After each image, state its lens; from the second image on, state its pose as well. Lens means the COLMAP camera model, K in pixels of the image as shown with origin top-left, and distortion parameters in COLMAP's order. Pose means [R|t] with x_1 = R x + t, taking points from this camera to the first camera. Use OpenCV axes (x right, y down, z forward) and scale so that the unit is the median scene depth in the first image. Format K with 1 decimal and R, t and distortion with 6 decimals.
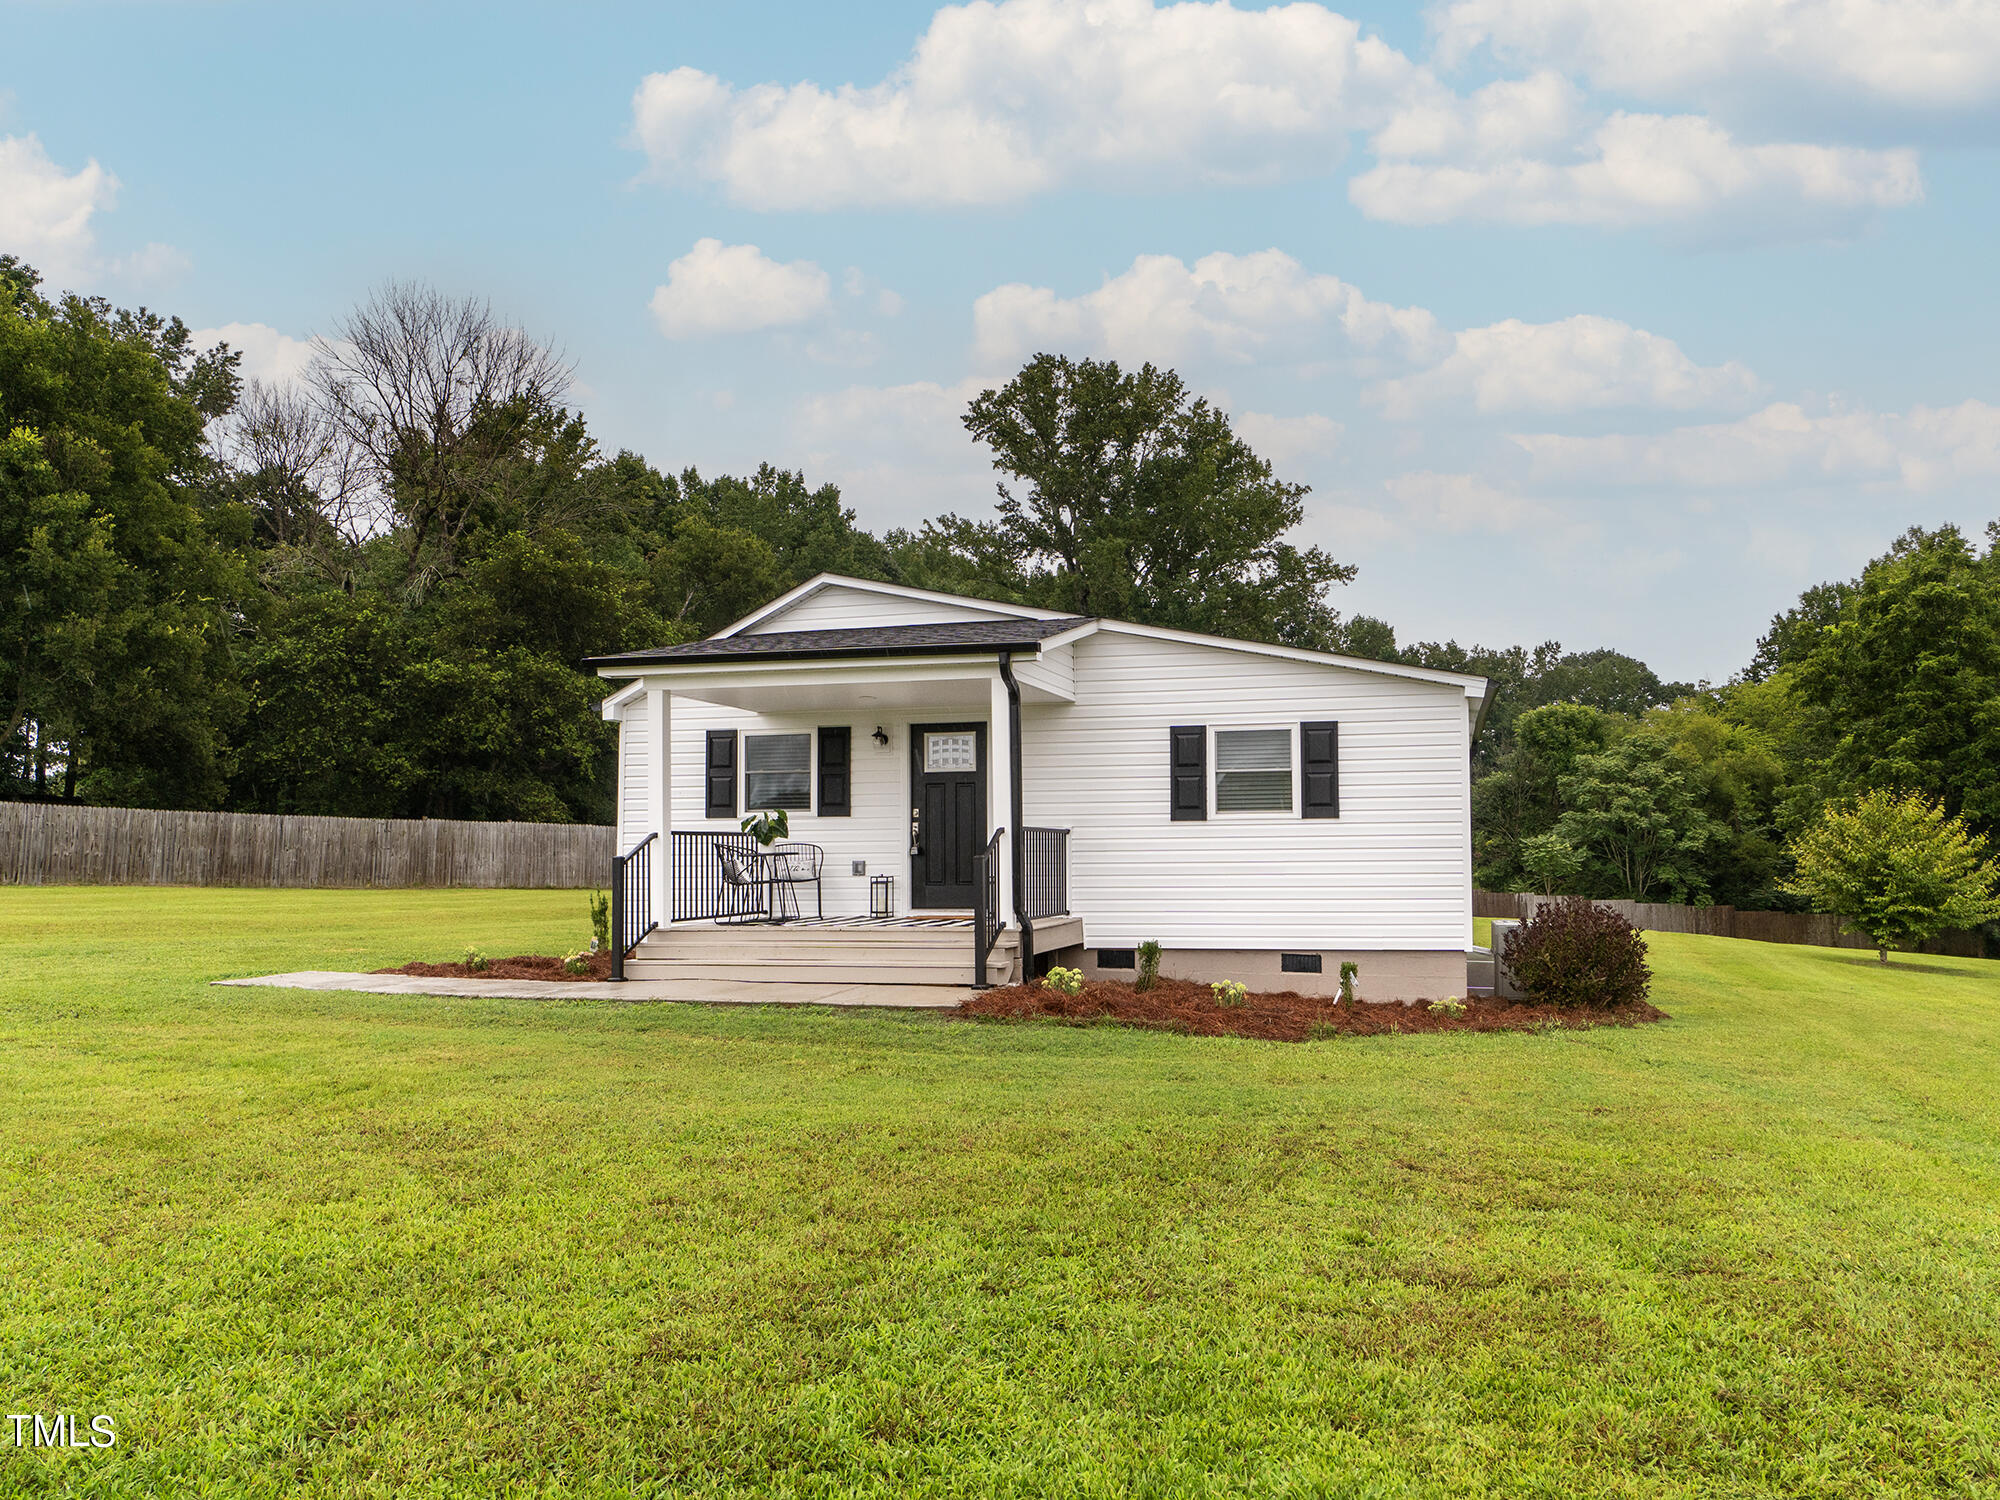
lens RADIAL K [[1573.6, 0, 1054.2], [0, 1573.6, 813.3], [0, 0, 1]] dist [0.001532, 0.004129]
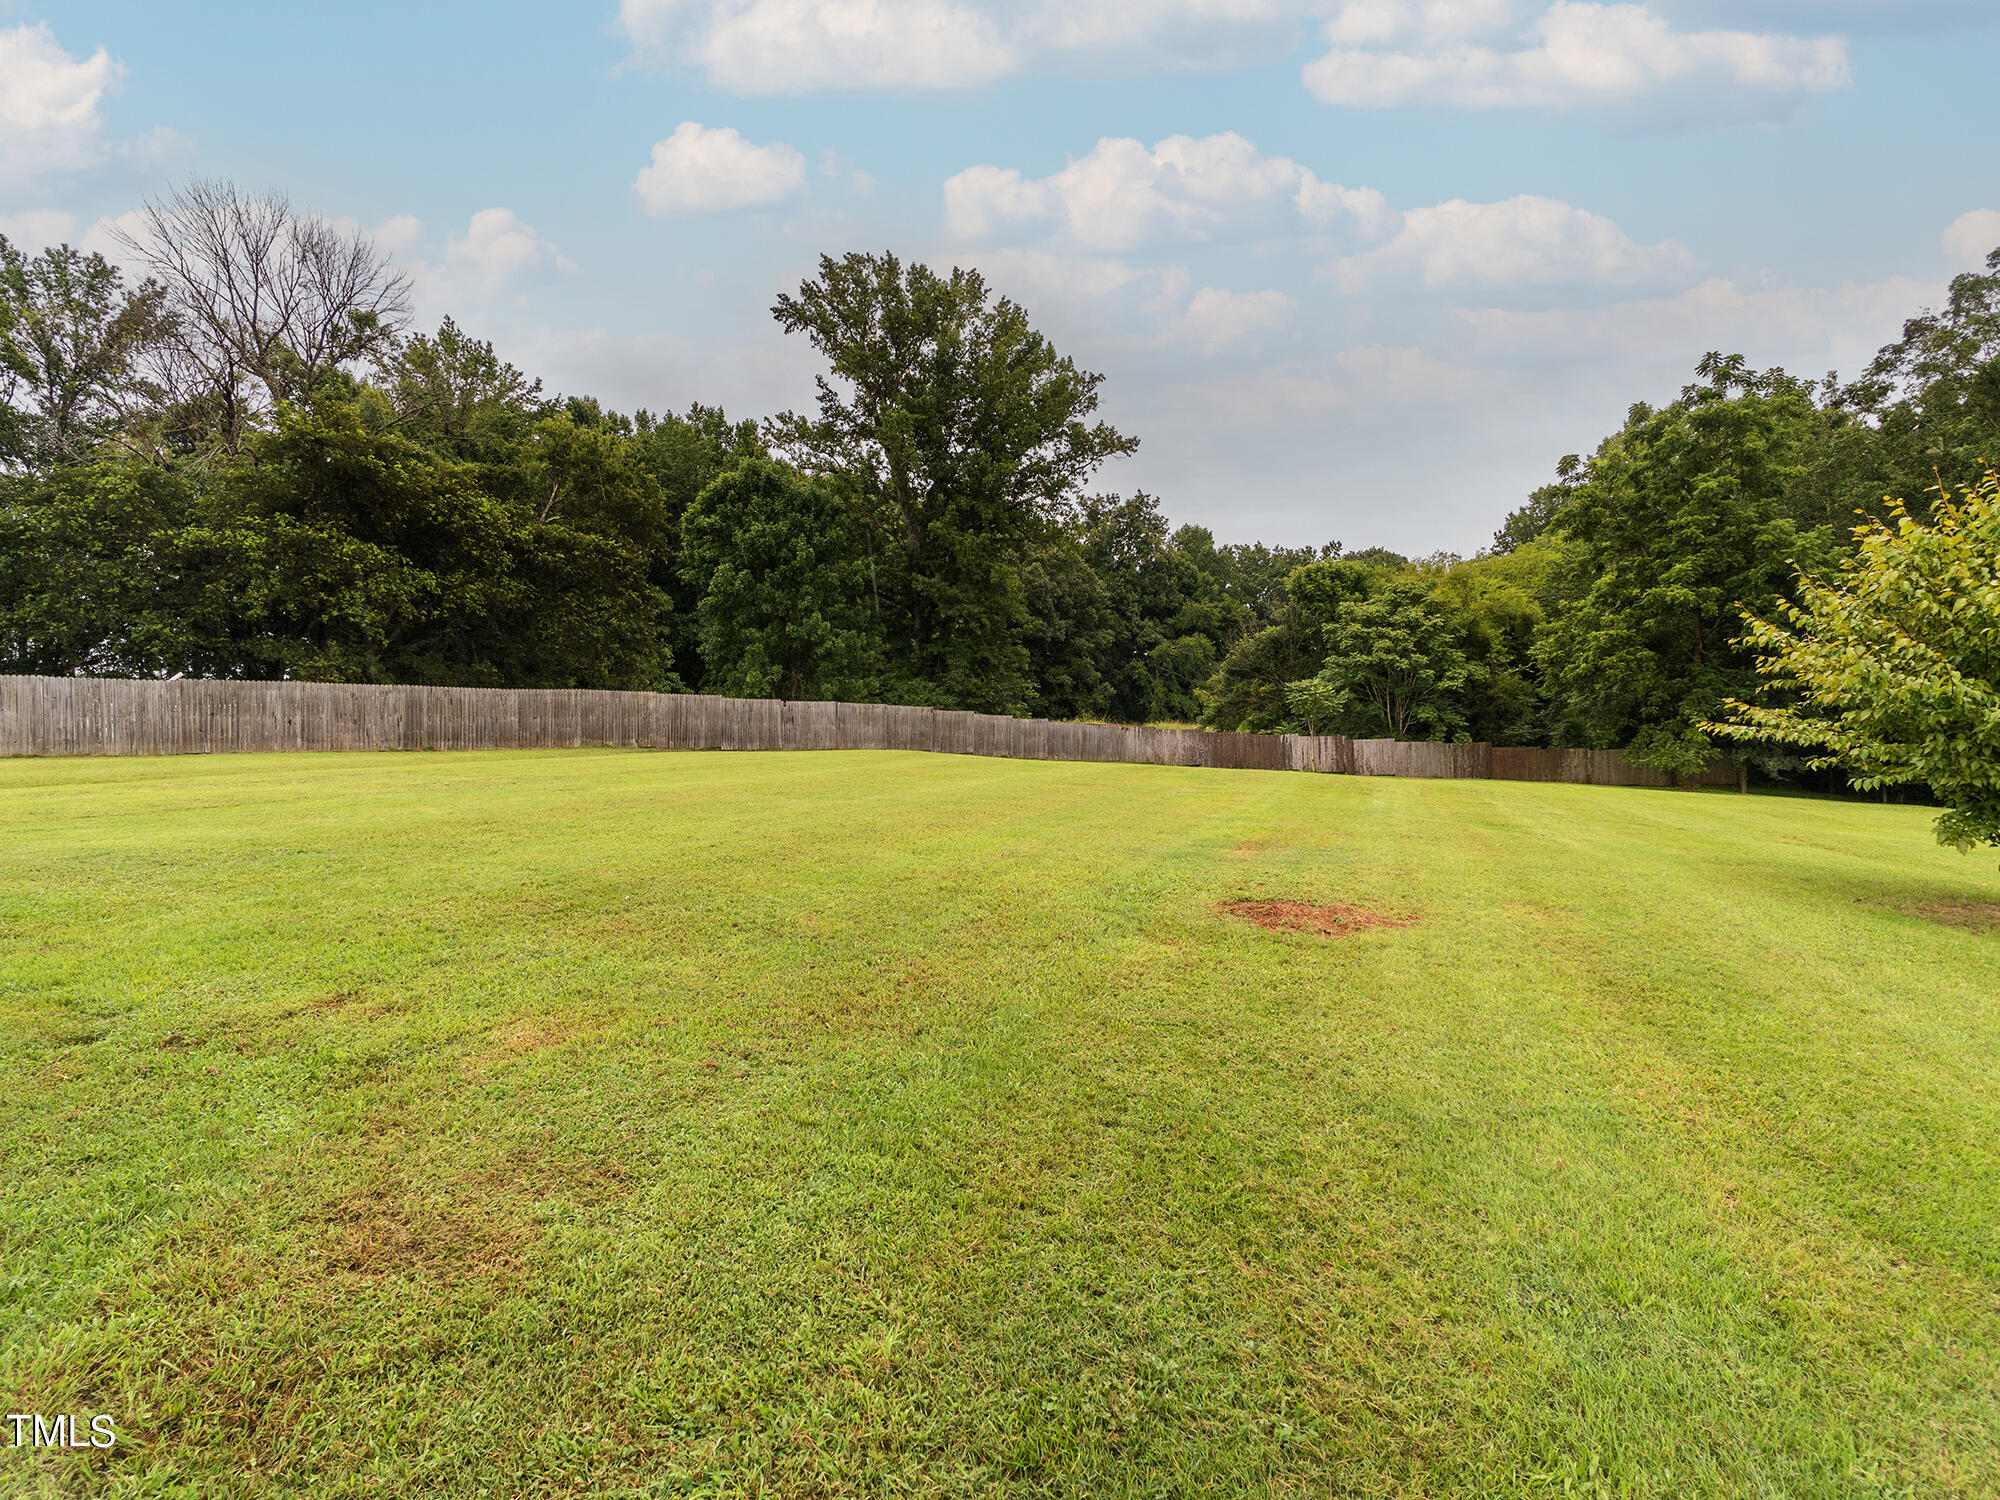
lens RADIAL K [[971.0, 0, 1000.0], [0, 971.0, 750.0], [0, 0, 1]] dist [-0.003362, -0.000415]
pose [[0.999078, -0.019668, -0.038158, 0.128180], [0.022065, 0.997740, 0.063460, 0.015415], [0.036823, -0.064243, 0.997255, 0.338999]]
